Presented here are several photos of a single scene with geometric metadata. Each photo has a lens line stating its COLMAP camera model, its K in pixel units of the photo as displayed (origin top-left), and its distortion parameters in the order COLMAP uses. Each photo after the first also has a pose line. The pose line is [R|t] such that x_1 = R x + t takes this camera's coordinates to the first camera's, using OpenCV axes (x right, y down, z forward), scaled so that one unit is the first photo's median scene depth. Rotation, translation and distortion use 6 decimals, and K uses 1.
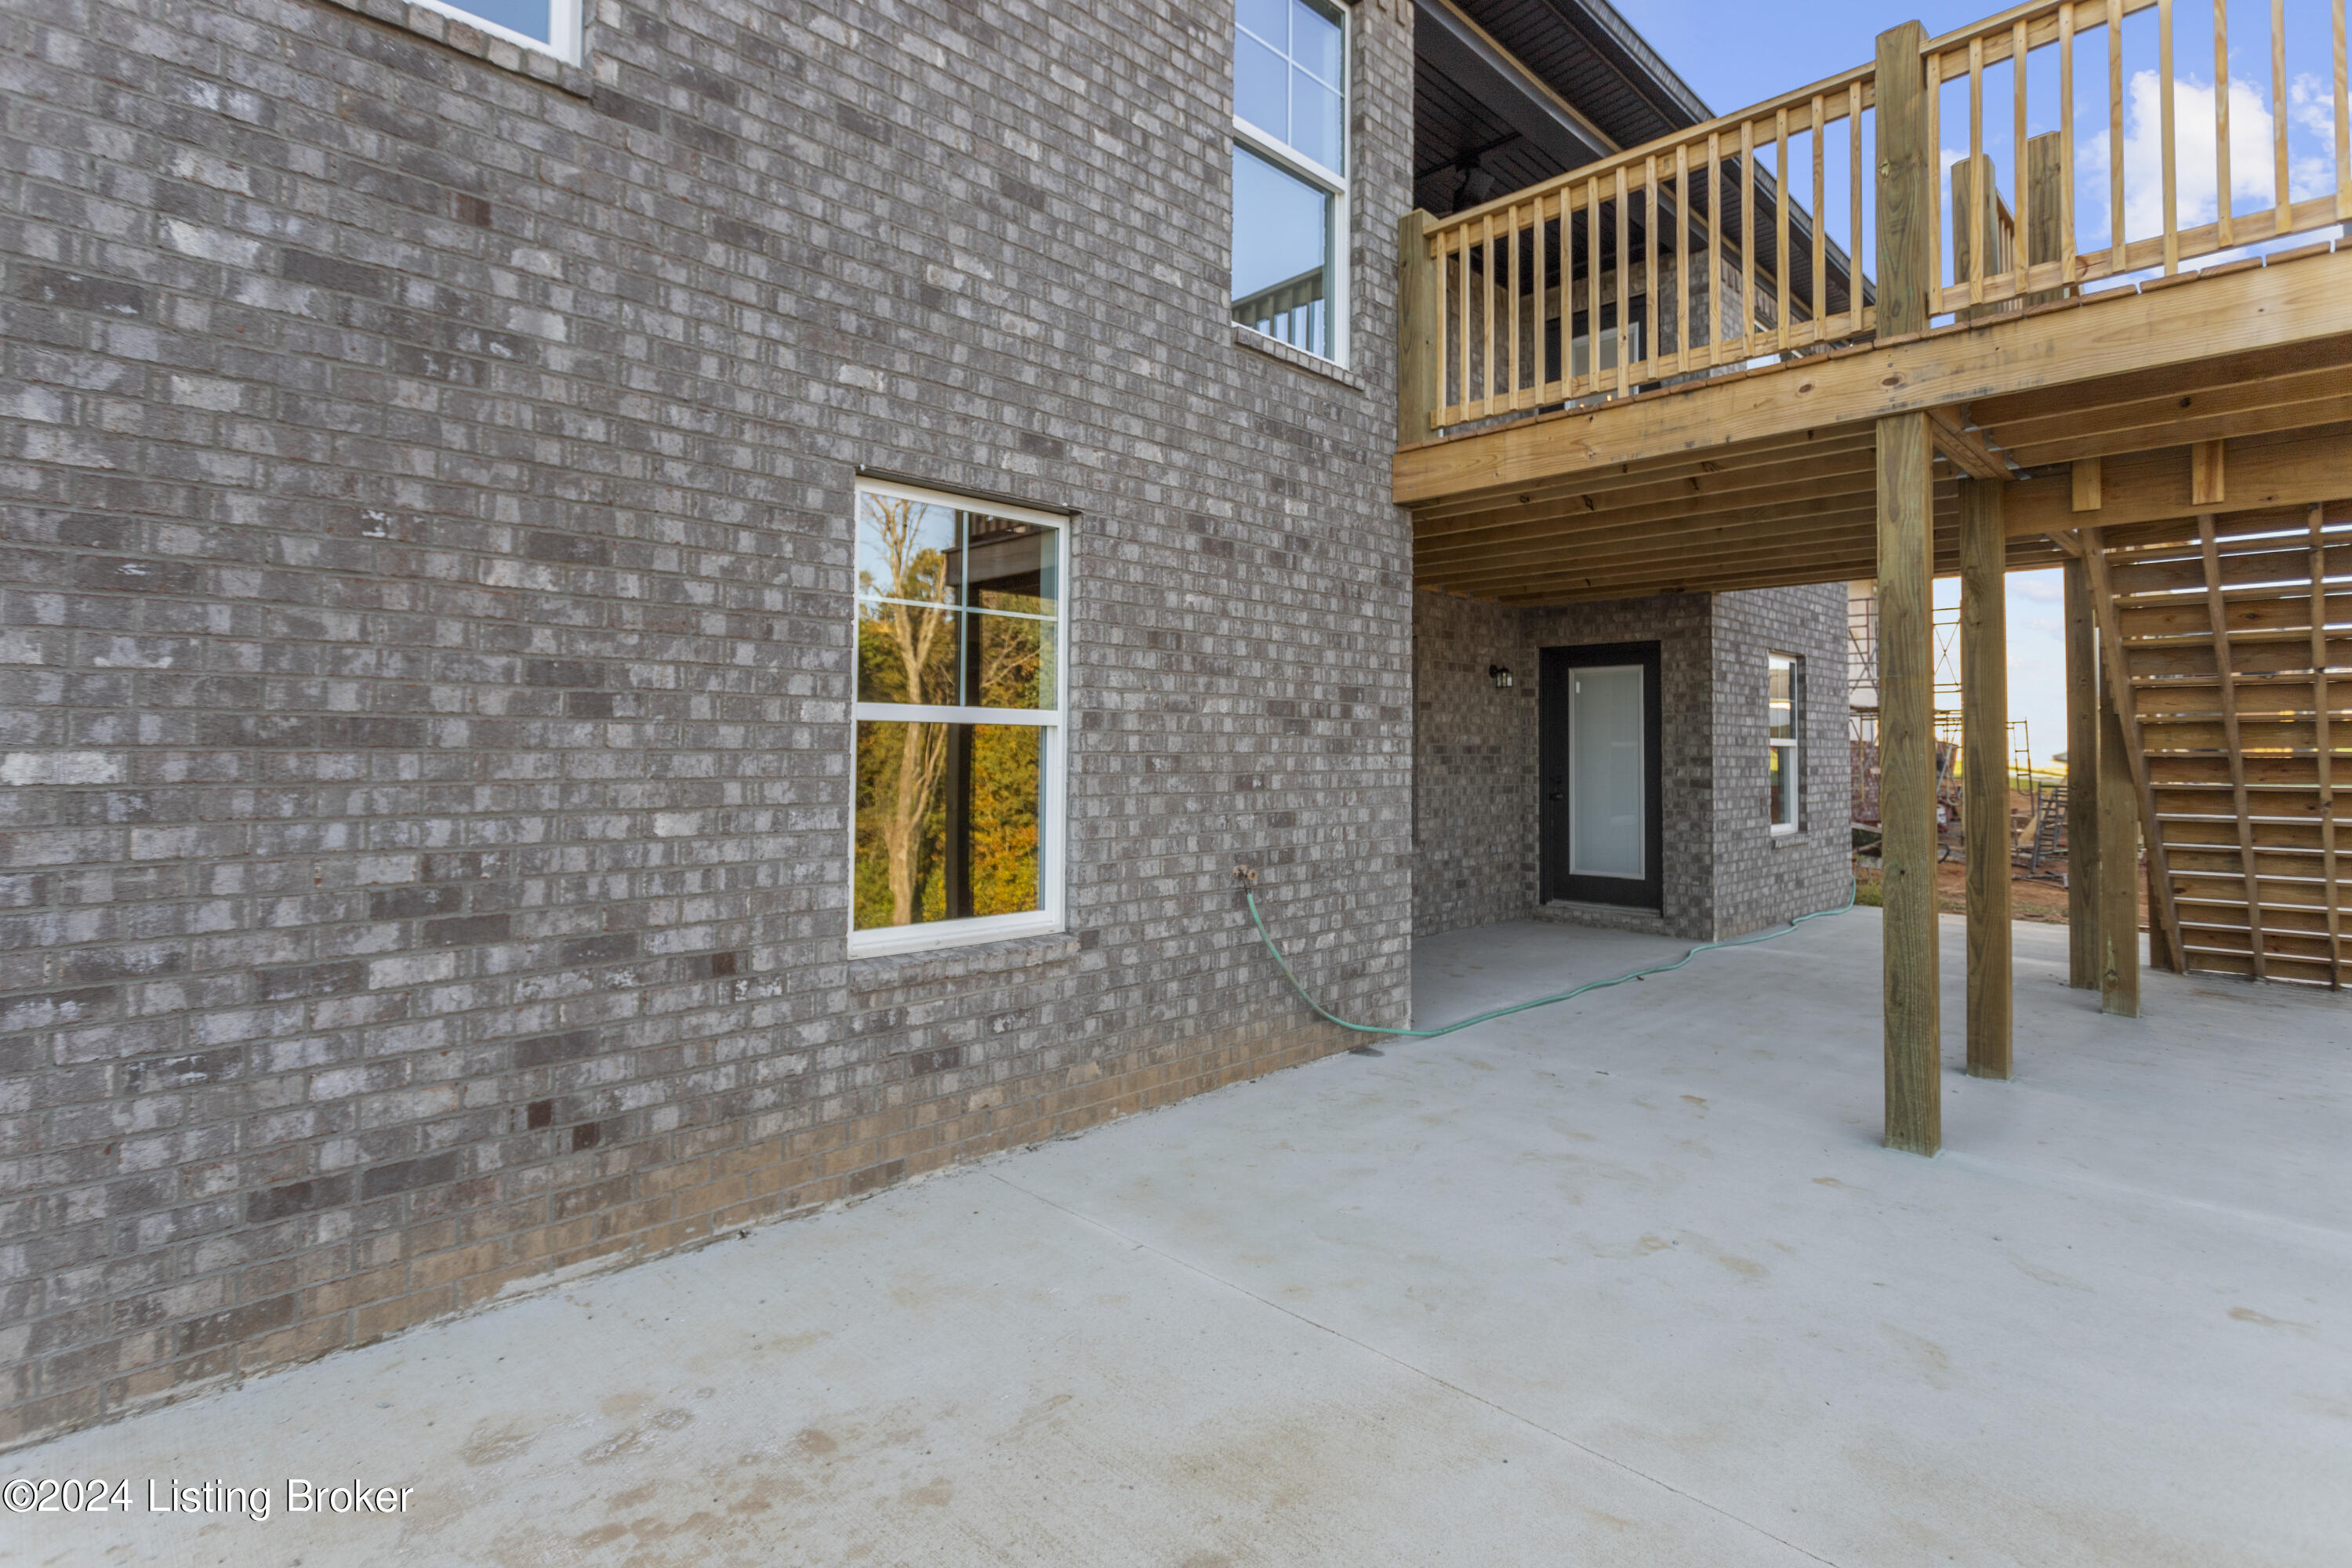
lens RADIAL K [[1124.3, 0, 1144.7], [0, 1124.3, 716.1], [0, 0, 1]] dist [-0.001935, 0.002911]
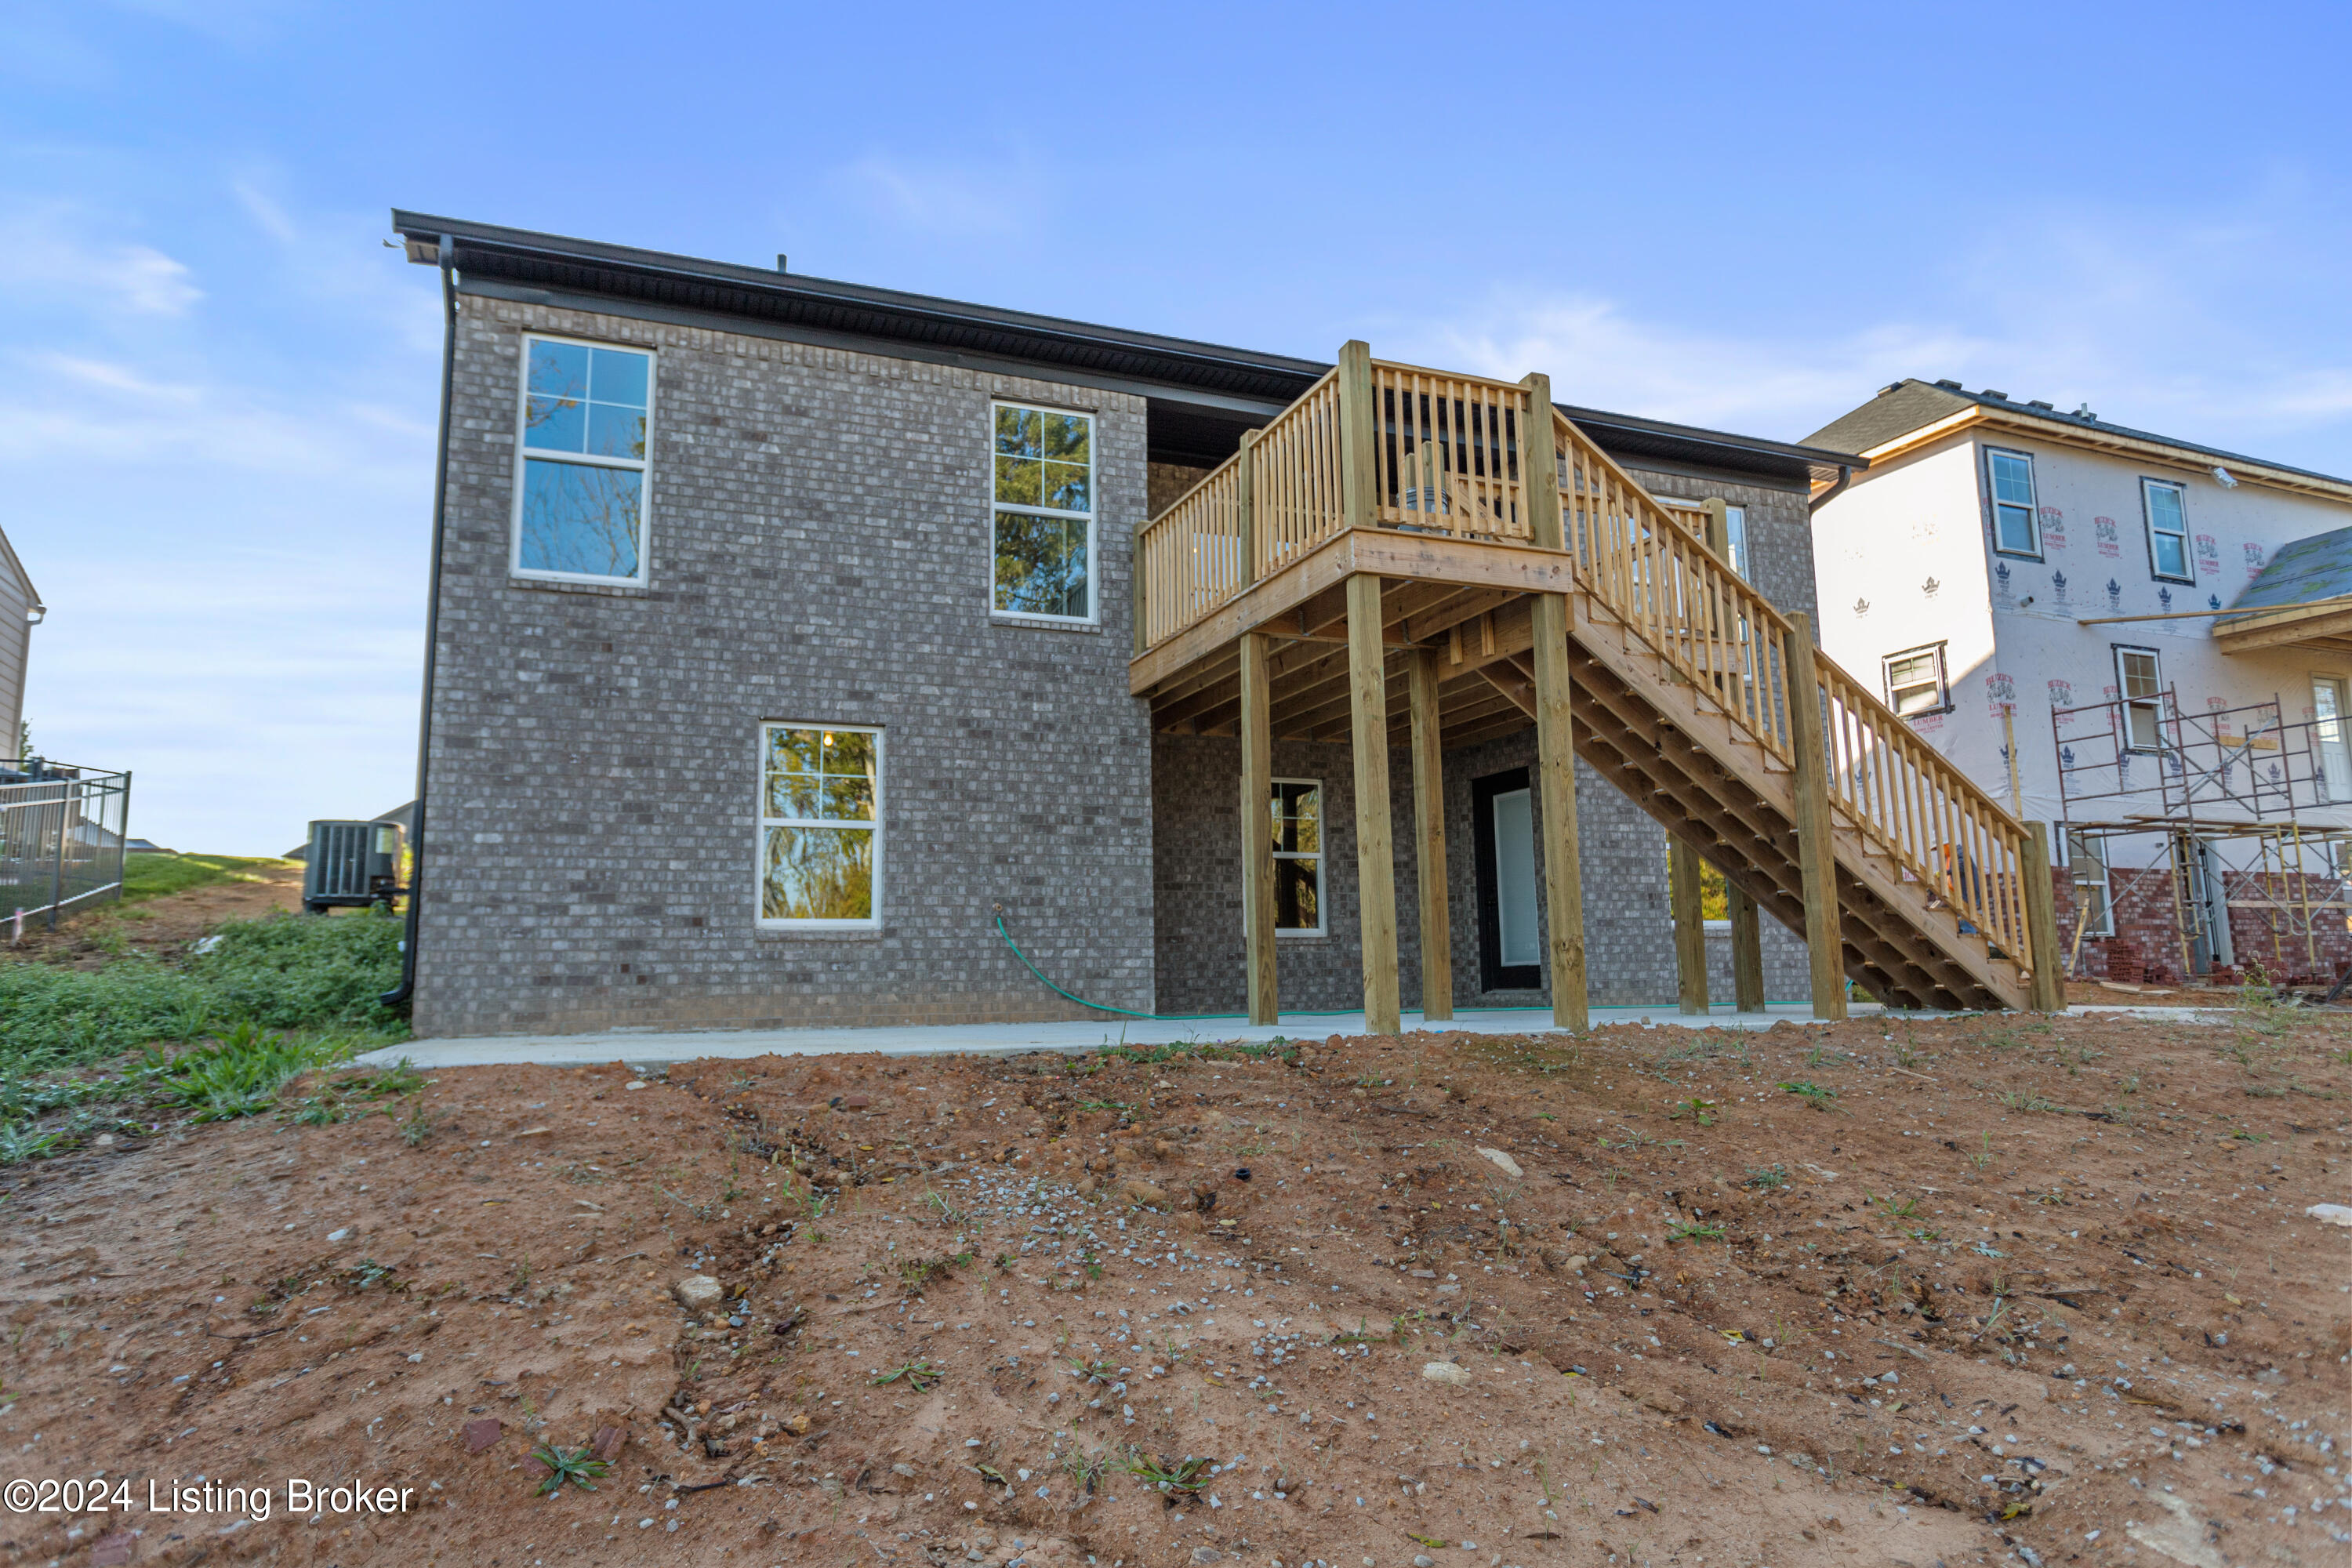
lens RADIAL K [[1429.7, 0, 1170.4], [0, 1429.7, 779.2], [0, 0, 1]] dist [-0.005896, 0.000604]
pose [[0.932412, -0.075917, -0.353333, 1.642940], [0.035953, 0.992323, -0.118335, 0.300334], [0.359604, 0.097634, 0.927983, -1.499869]]
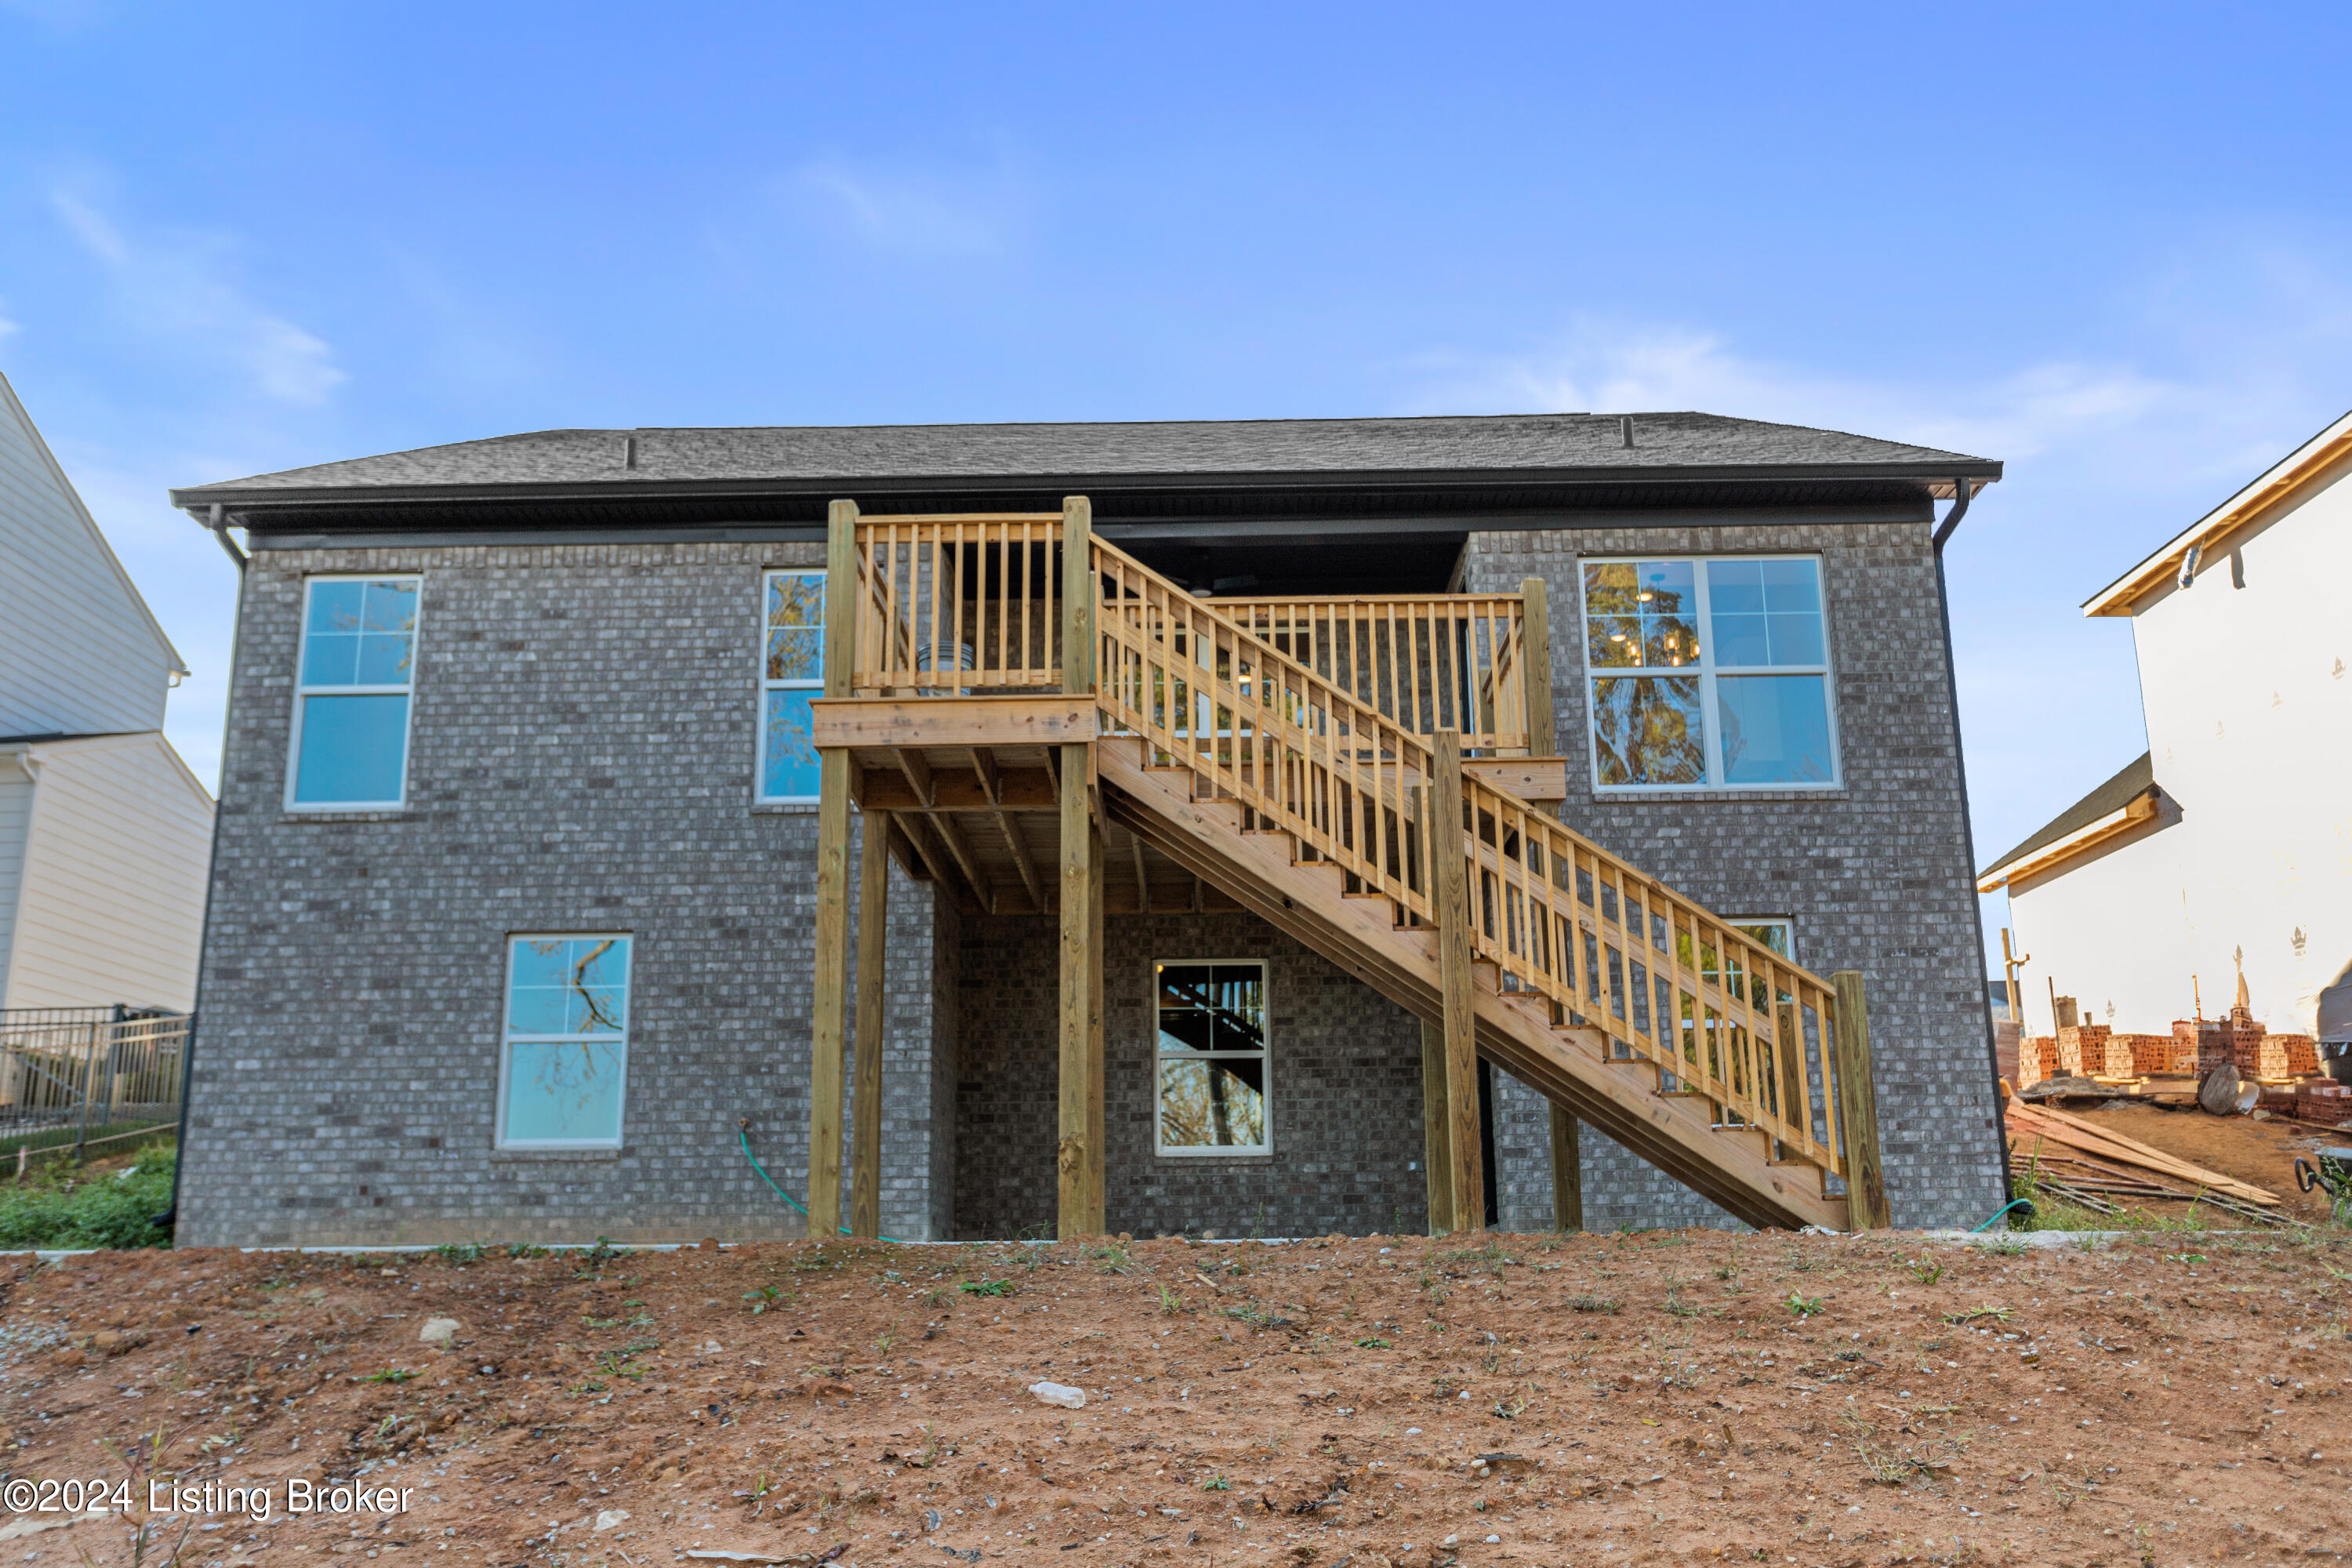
lens RADIAL K [[2045.6, 0, 1181.4], [0, 2045.6, 786.4], [0, 0, 1]] dist [0.004540, 0.005688]
pose [[0.714173, -0.180802, -0.676215, 3.742266], [0.037746, 0.974607, -0.220720, 0.481662], [0.698951, 0.132108, 0.702862, -1.051036]]
